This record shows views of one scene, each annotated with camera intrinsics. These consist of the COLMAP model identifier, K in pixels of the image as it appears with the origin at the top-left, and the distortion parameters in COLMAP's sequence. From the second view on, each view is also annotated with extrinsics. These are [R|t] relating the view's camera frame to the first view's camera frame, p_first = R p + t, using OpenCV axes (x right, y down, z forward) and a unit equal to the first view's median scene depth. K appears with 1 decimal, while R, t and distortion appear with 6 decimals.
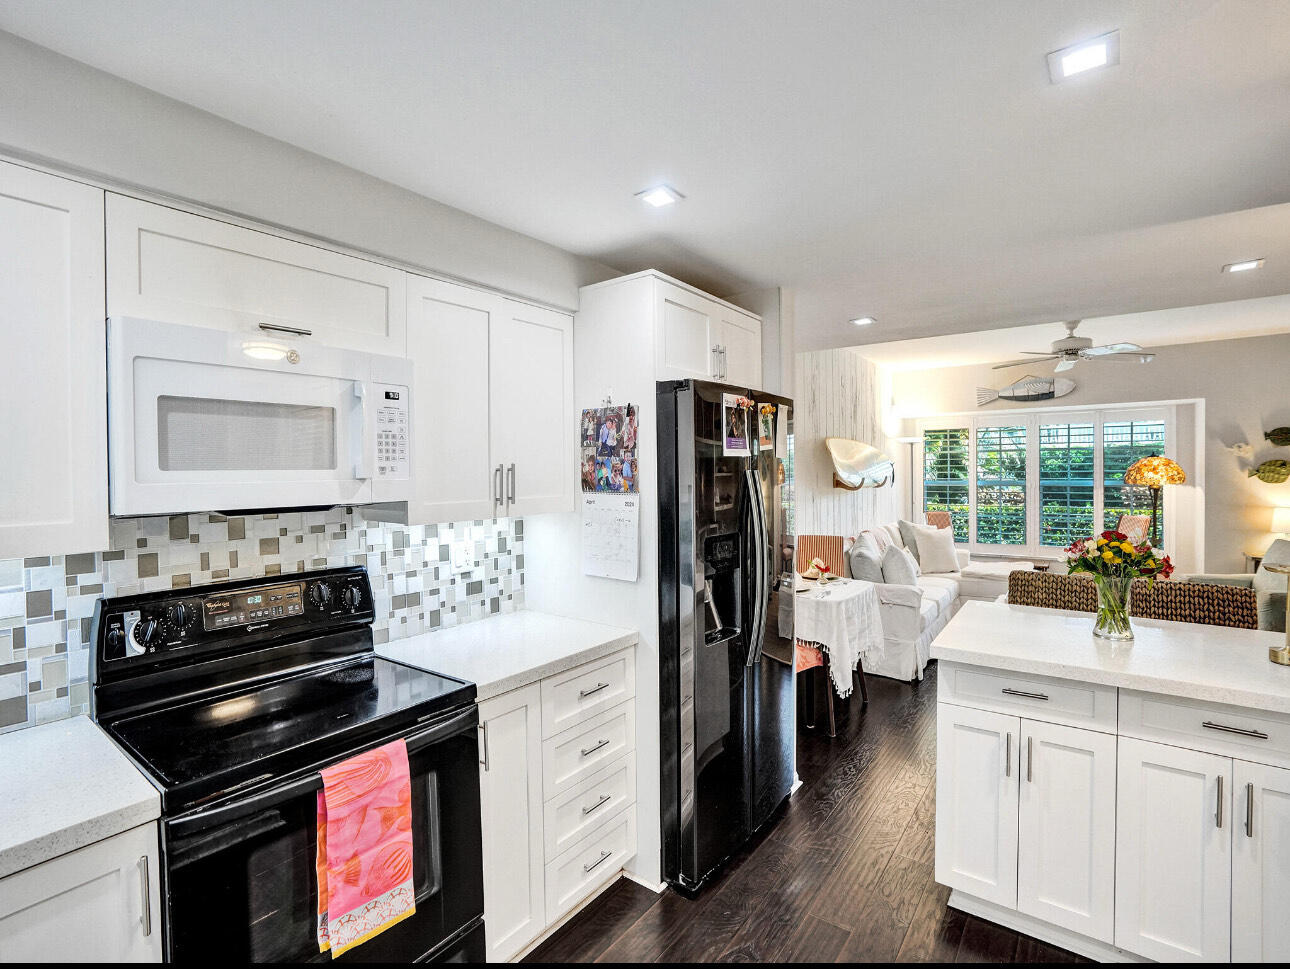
lens RADIAL K [[617.0, 0, 645.0], [0, 617.0, 484.5], [0, 0, 1]] dist [-0.016913, 0.001509]
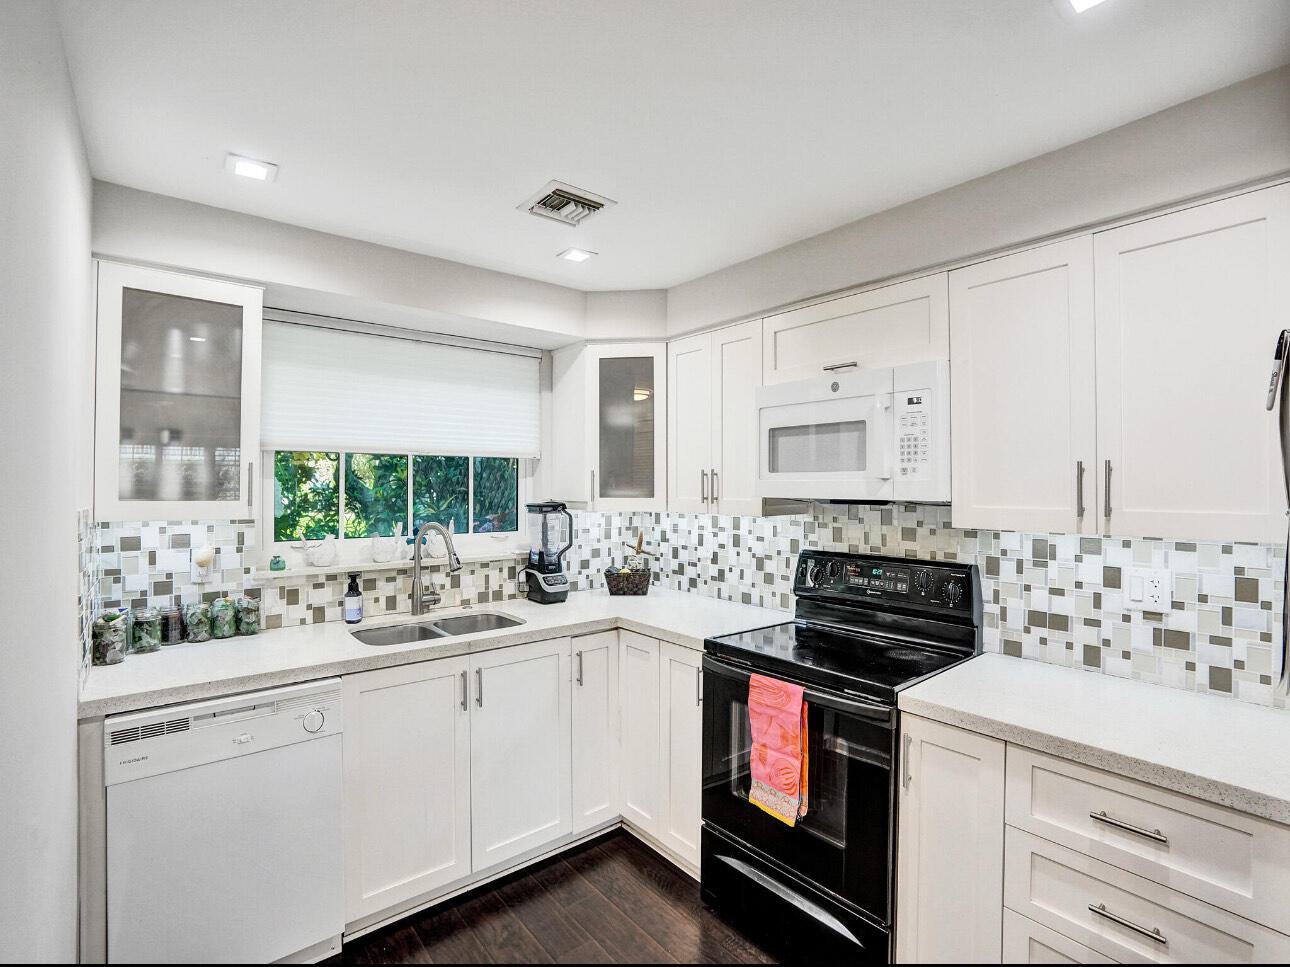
lens RADIAL K [[617.0, 0, 645.0], [0, 617.0, 483.5], [0, 0, 1]] dist [-0.016913, 0.001509]
pose [[-0.231109, 0.007724, -0.972897, 0.525711], [-0.020903, 0.999698, 0.012902, -0.004011], [0.972703, 0.023318, -0.230877, 0.573114]]
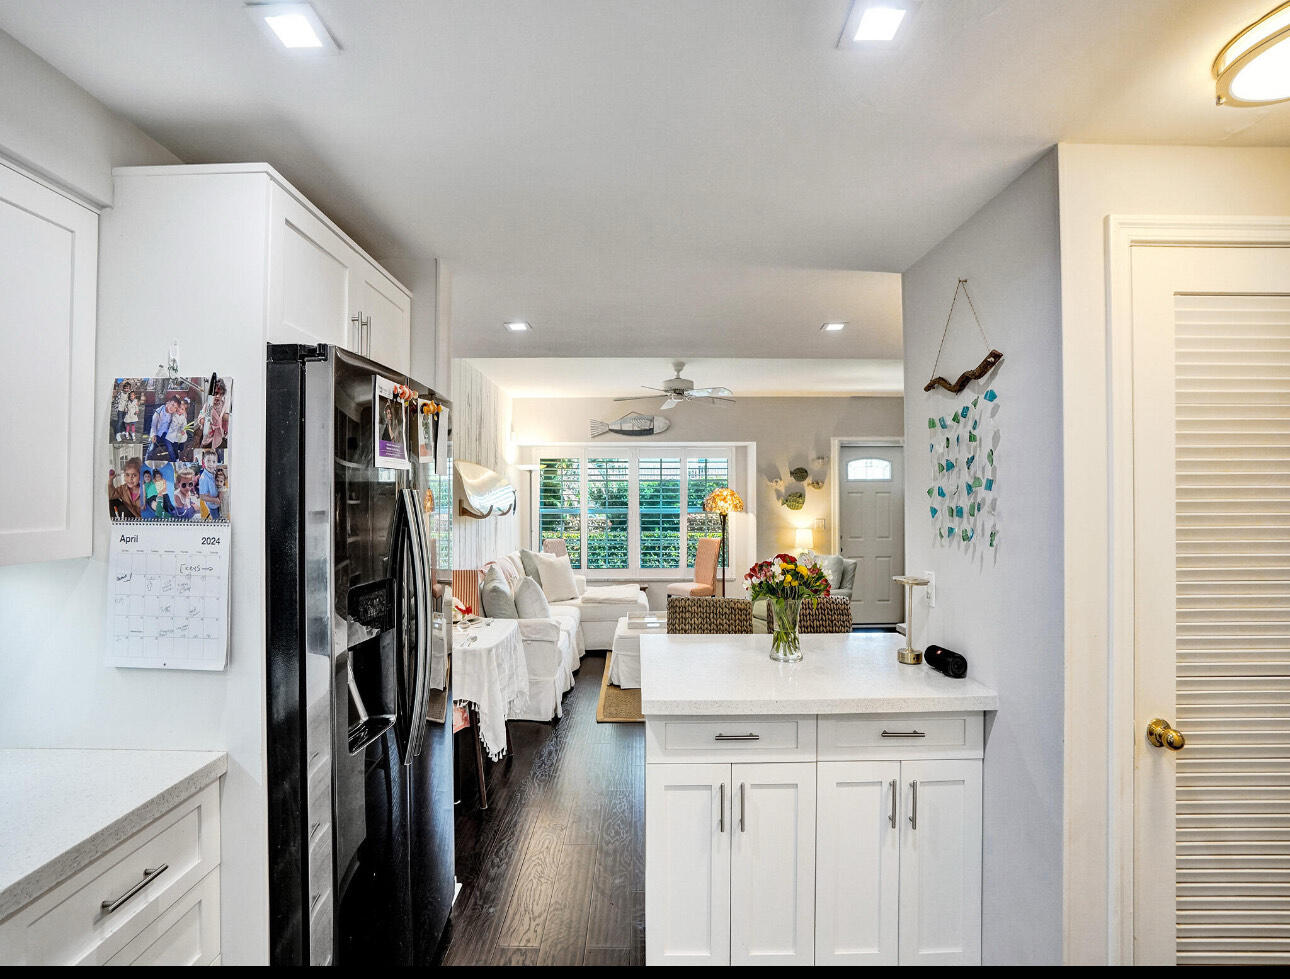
lens RADIAL K [[630.5, 0, 645.0], [0, 630.5, 489.5], [0, 0, 1]] dist [-0.066218, 0.033606]
pose [[0.811109, 0.017454, 0.584634, -0.032483], [0.005574, 0.999279, -0.037566, 0.006571], [-0.584868, 0.033729, 0.810427, 0.260013]]
